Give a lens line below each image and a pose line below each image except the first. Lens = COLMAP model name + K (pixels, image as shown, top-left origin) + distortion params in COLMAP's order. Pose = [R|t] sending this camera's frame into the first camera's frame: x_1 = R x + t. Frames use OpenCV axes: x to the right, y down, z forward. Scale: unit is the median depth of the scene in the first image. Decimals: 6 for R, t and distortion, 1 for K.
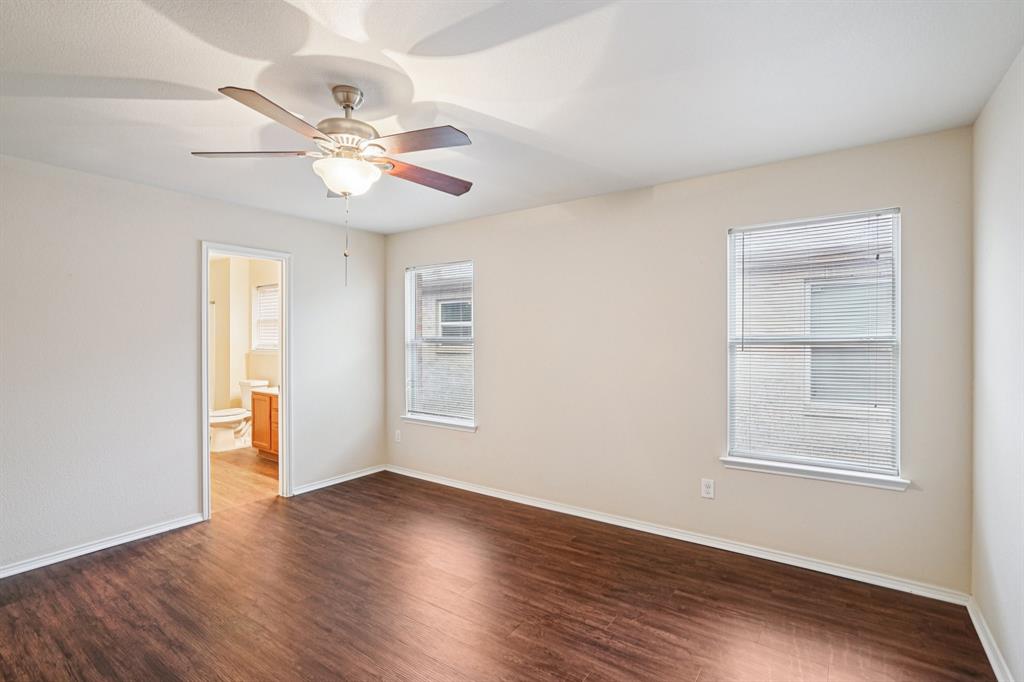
lens RADIAL K [[487.8, 0, 515.8], [0, 487.8, 347.5], [0, 0, 1]] dist [-0.018566, 0.010554]
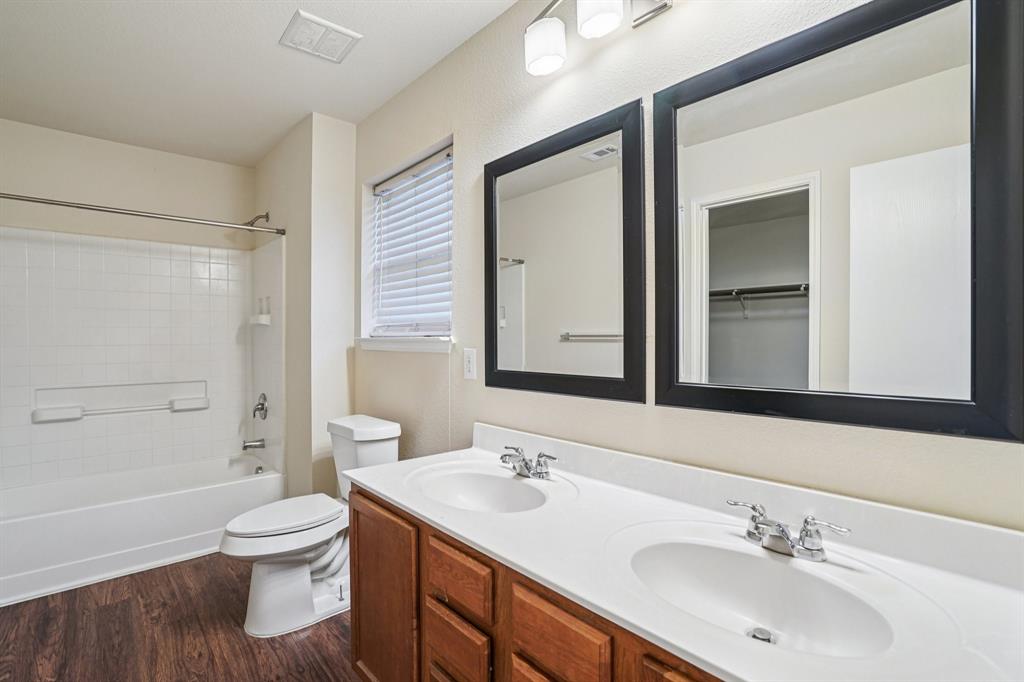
lens RADIAL K [[487.8, 0, 508.1], [0, 487.8, 336.6], [0, 0, 1]] dist [-0.018566, 0.010554]
pose [[0.975354, 0.005736, -0.220571, -0.369073], [-0.005862, 0.999983, 0.000082, 0.002021], [0.220568, 0.001213, 0.975371, 0.697171]]
